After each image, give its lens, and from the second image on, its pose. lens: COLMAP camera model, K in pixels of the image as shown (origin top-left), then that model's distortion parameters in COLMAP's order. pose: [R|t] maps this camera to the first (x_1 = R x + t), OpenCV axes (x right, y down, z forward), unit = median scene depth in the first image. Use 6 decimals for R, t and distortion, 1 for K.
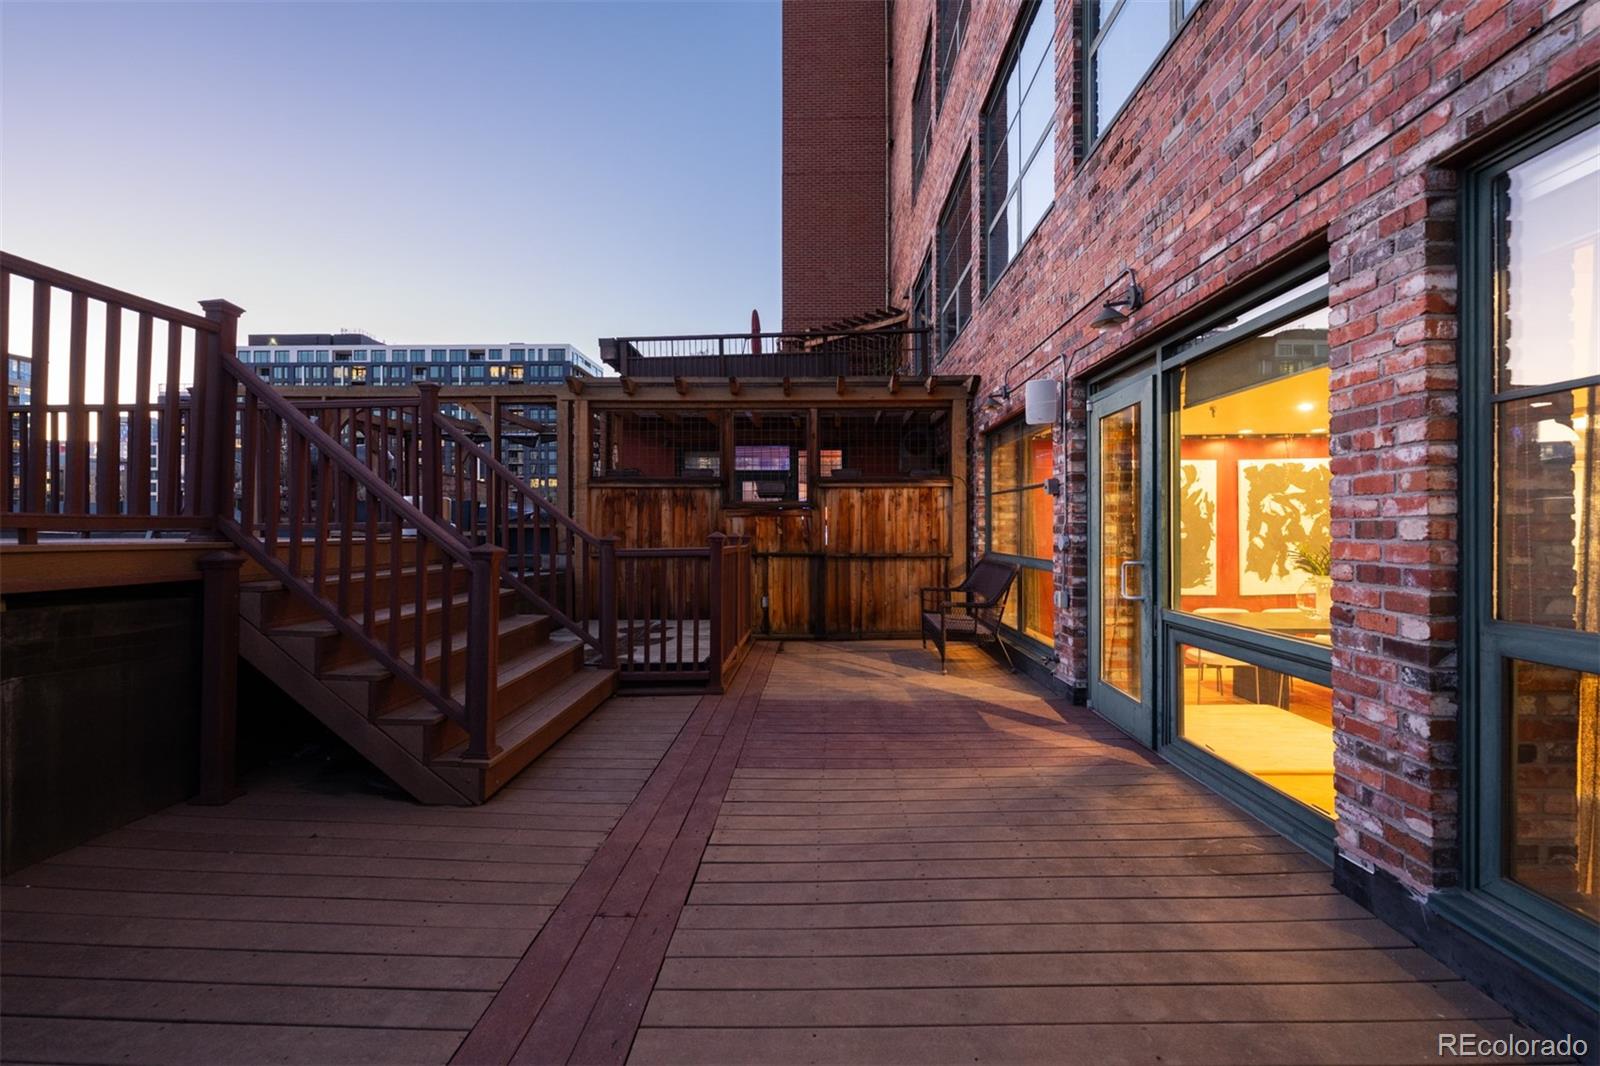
lens RADIAL K [[658.5, 0, 816.0], [0, 658.5, 525.9], [0, 0, 1]] dist [-0.000820, 0.003643]
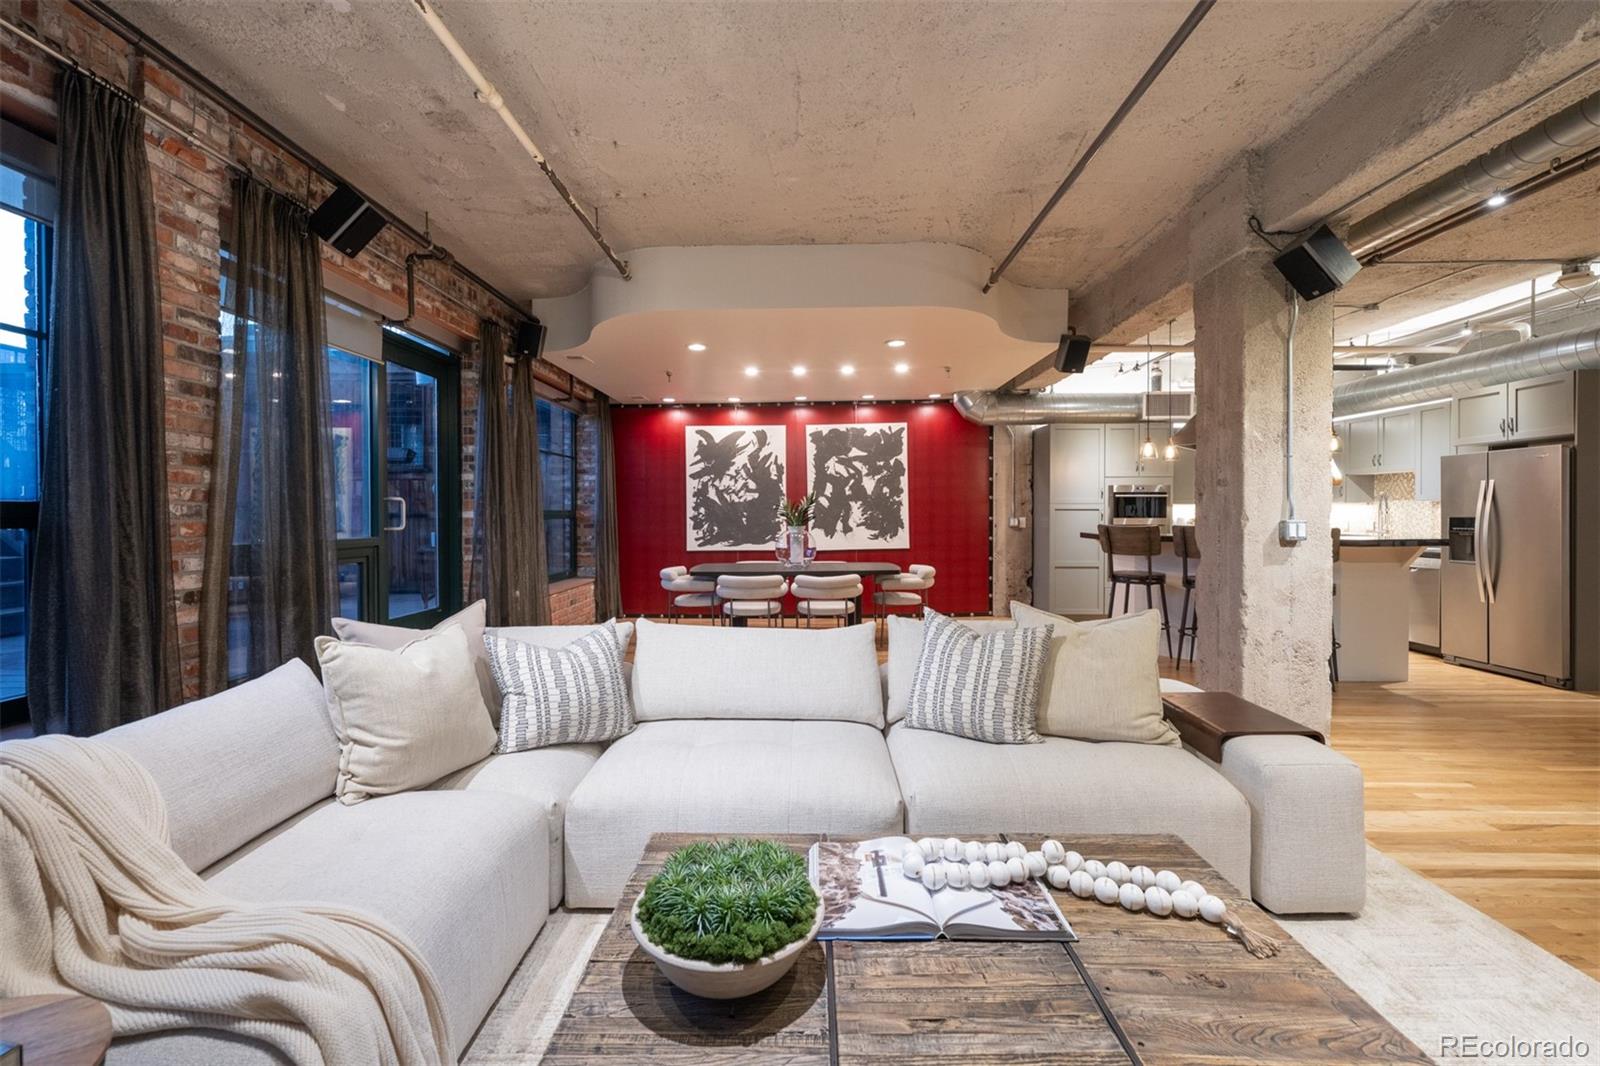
lens RADIAL K [[658.5, 0, 793.3], [0, 658.5, 522.9], [0, 0, 1]] dist [-0.000820, 0.003643]
pose [[0.999297, -0.002337, -0.037405, 0.662041], [0.002832, 0.999909, 0.013175, 0.045652], [0.037370, -0.013272, 0.999213, -0.082733]]
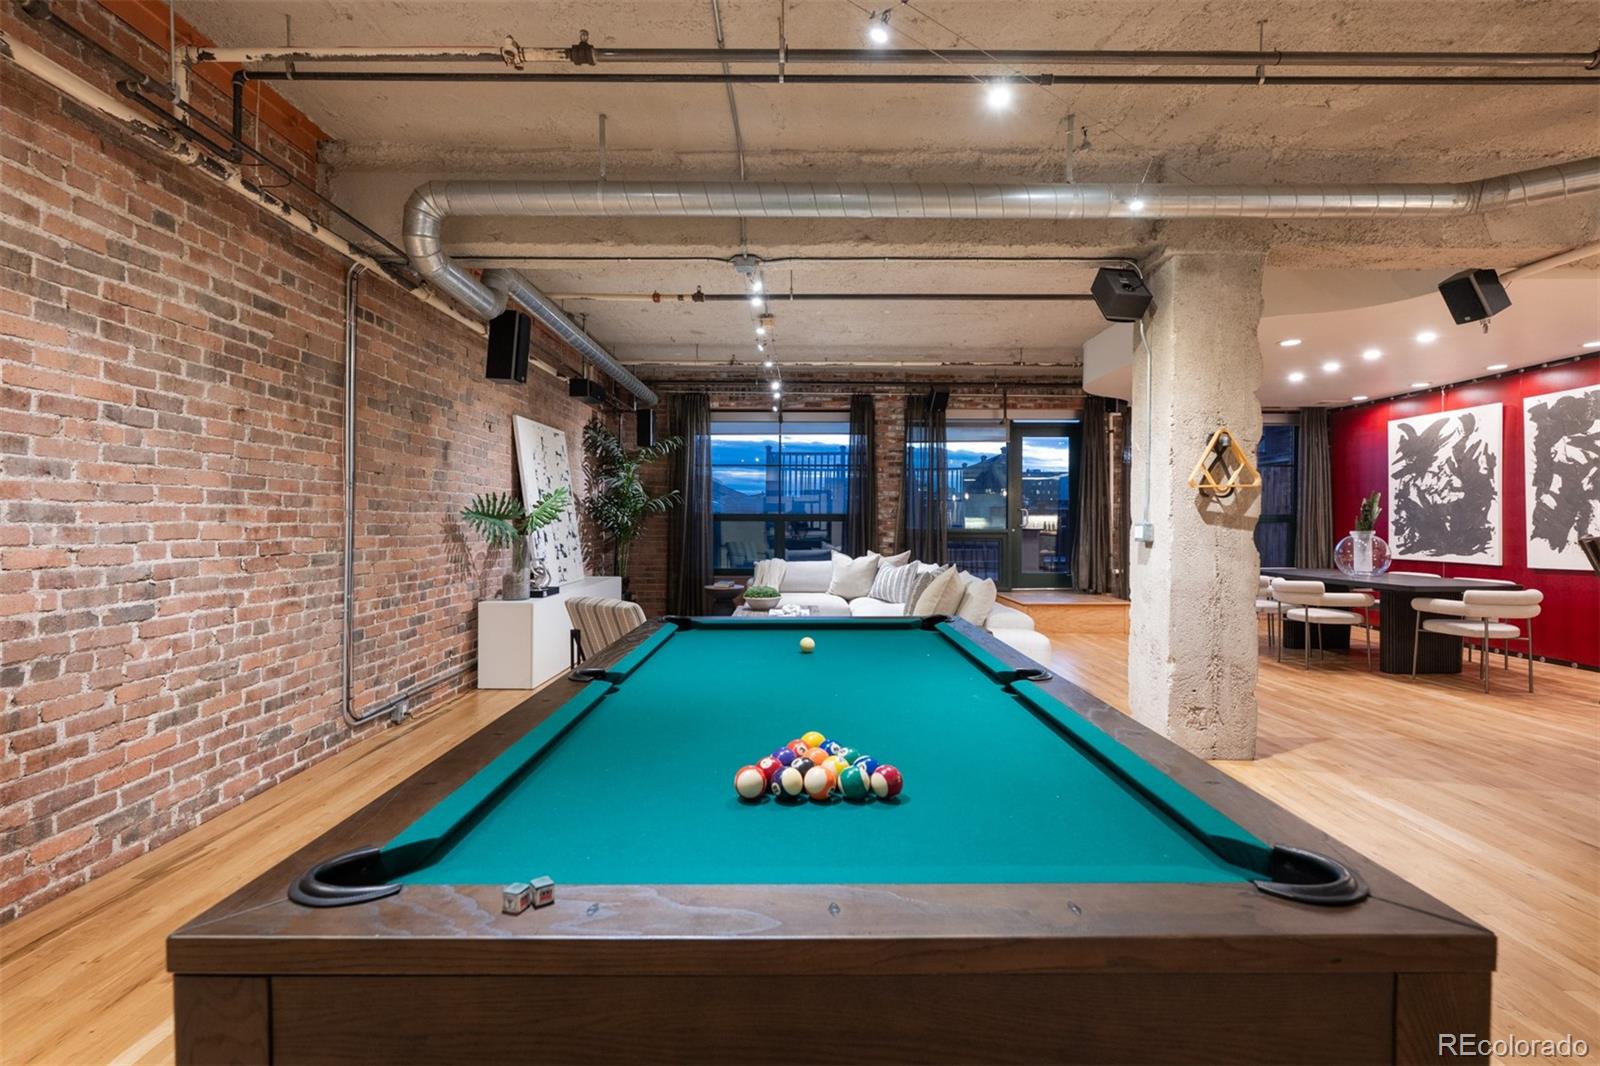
lens RADIAL K [[708.9, 0, 797.1], [0, 708.9, 528.8], [0, 0, 1]] dist [-0.002028, 0.000212]
pose [[0.000831, 0.012185, -0.999925, 1.498200], [-0.002575, 0.999922, 0.012183, 0.049708], [0.999996, 0.002565, 0.000862, 0.121068]]
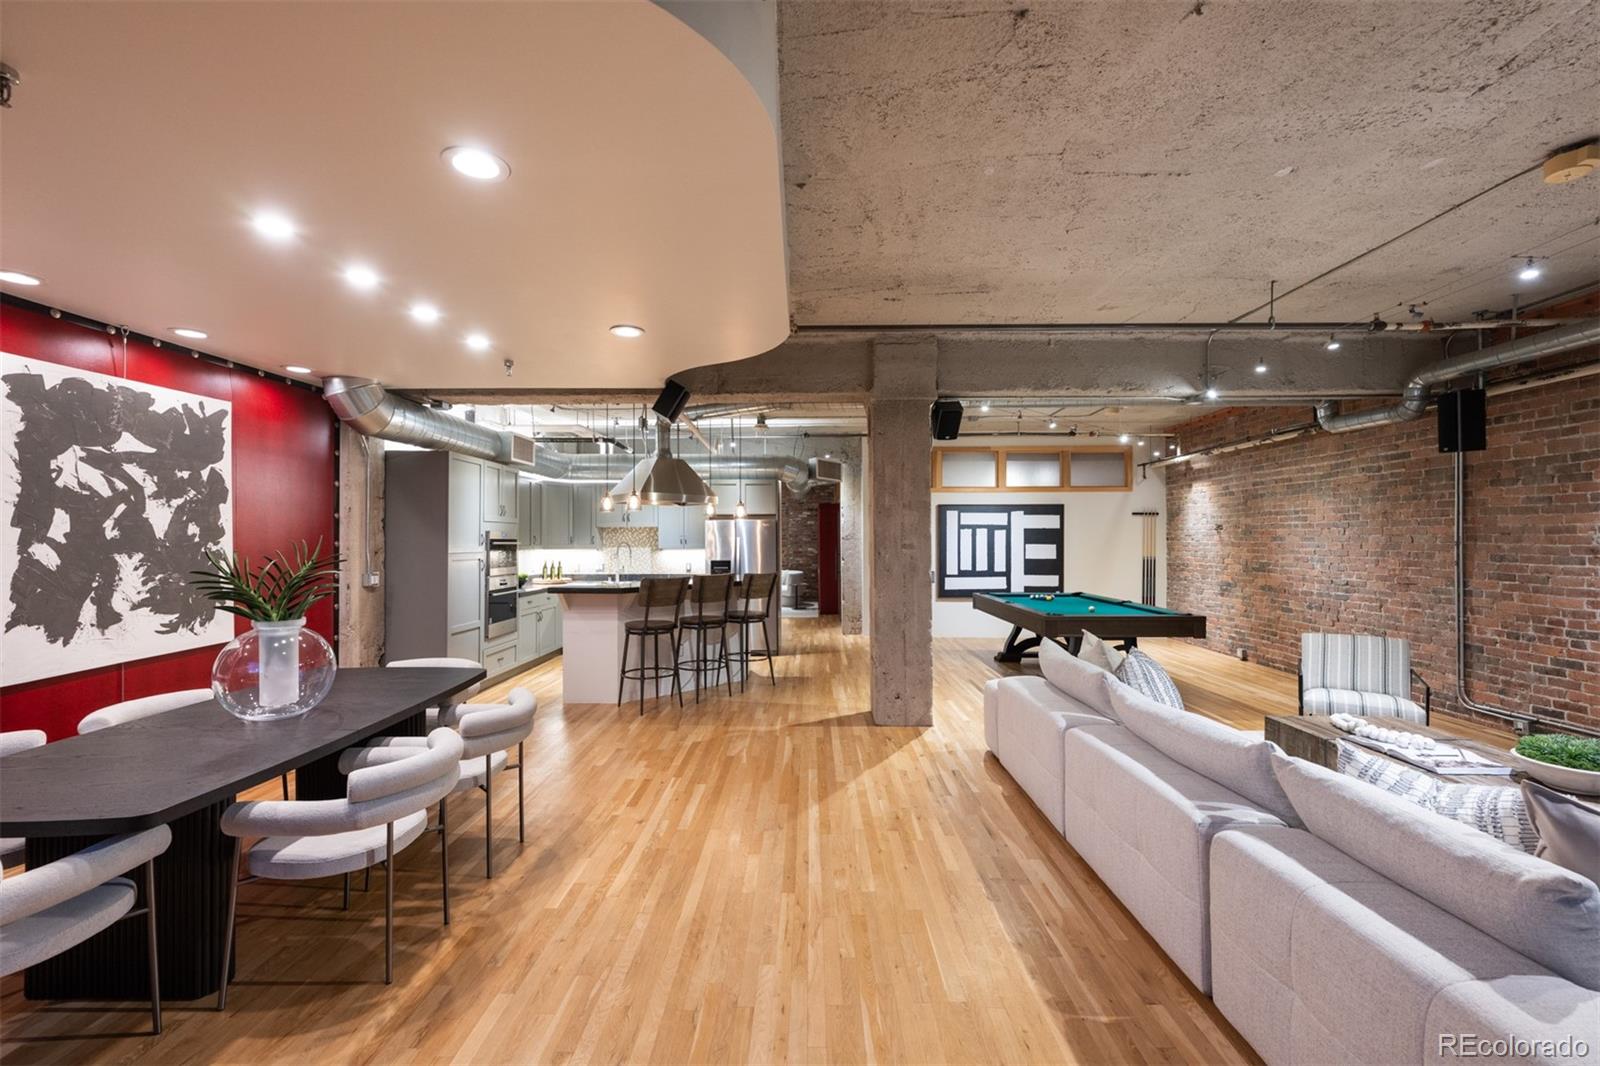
lens RADIAL K [[658.5, 0, 790.6], [0, 658.5, 536.4], [0, 0, 1]] dist [-0.000820, 0.003643]
pose [[0.023639, 0.005794, 0.999704, 0.255531], [0.004435, 0.999973, -0.005900, 0.017260], [-0.999711, 0.004573, 0.023613, 0.508567]]
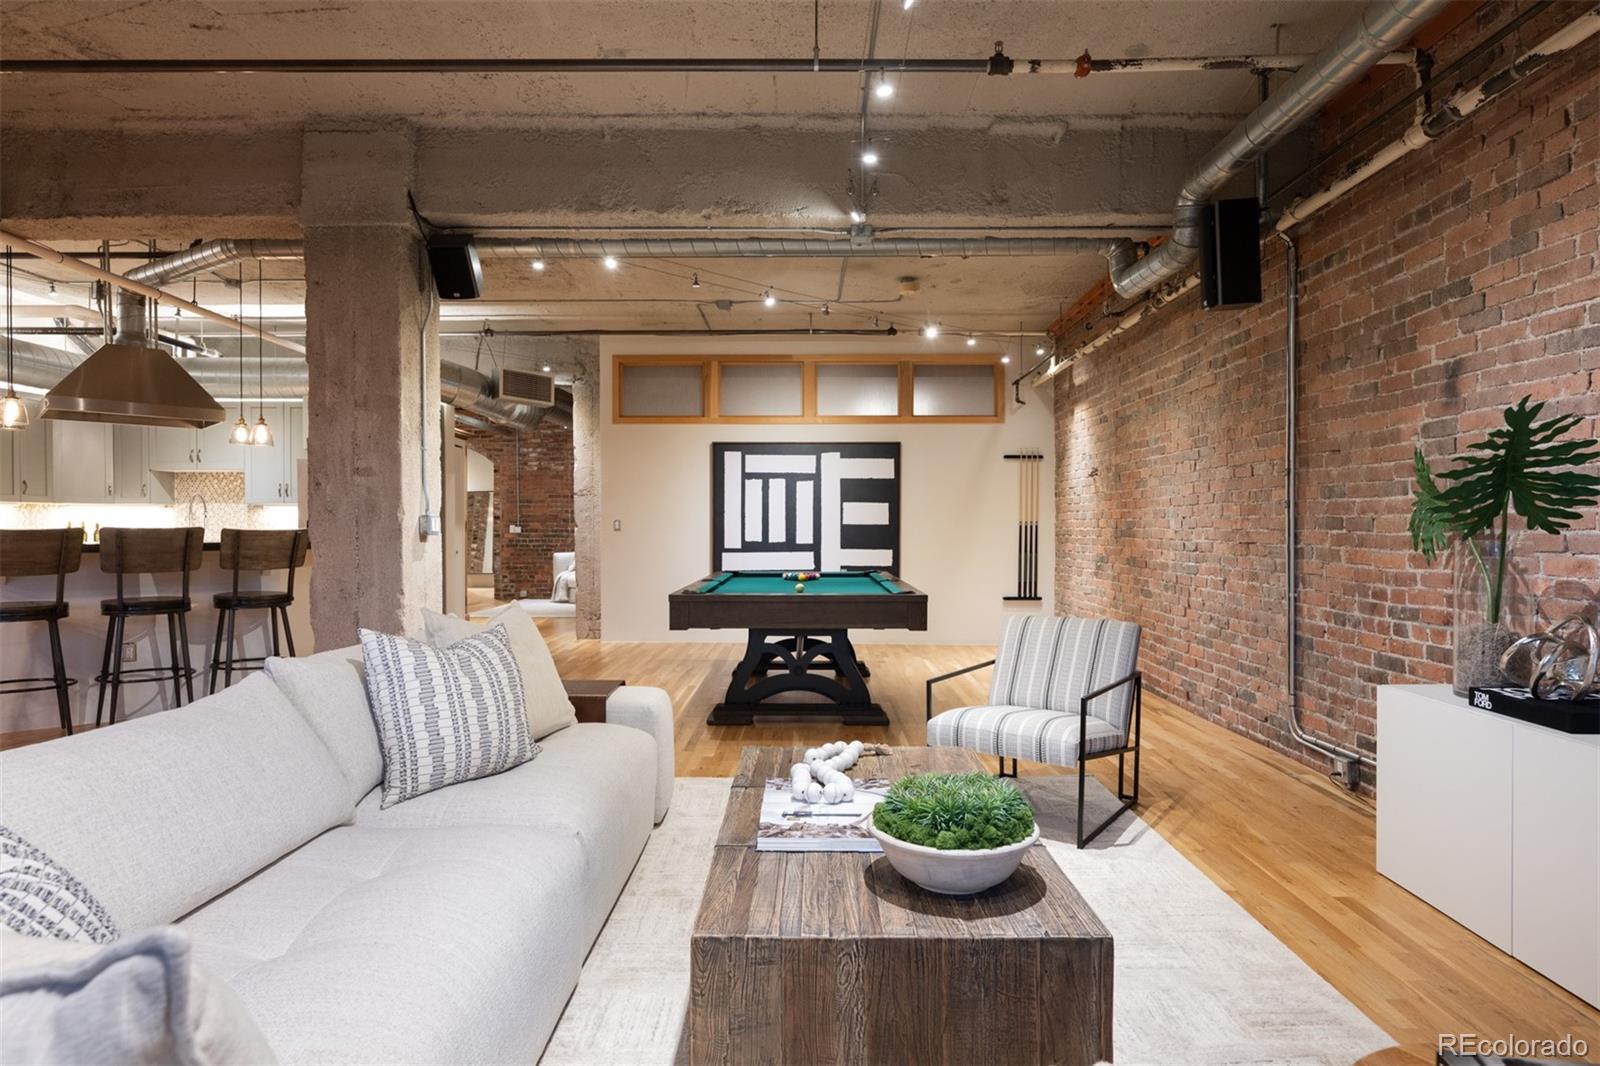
lens RADIAL K [[899.7, 0, 791.8], [0, 899.7, 531.8], [0, 0, 1]] dist [0.005144, 0.003550]
pose [[0.016626, -0.004644, 0.999851, 0.386538], [0.002155, 0.999987, 0.004609, 0.060149], [-0.999859, 0.002078, 0.016636, 0.120739]]
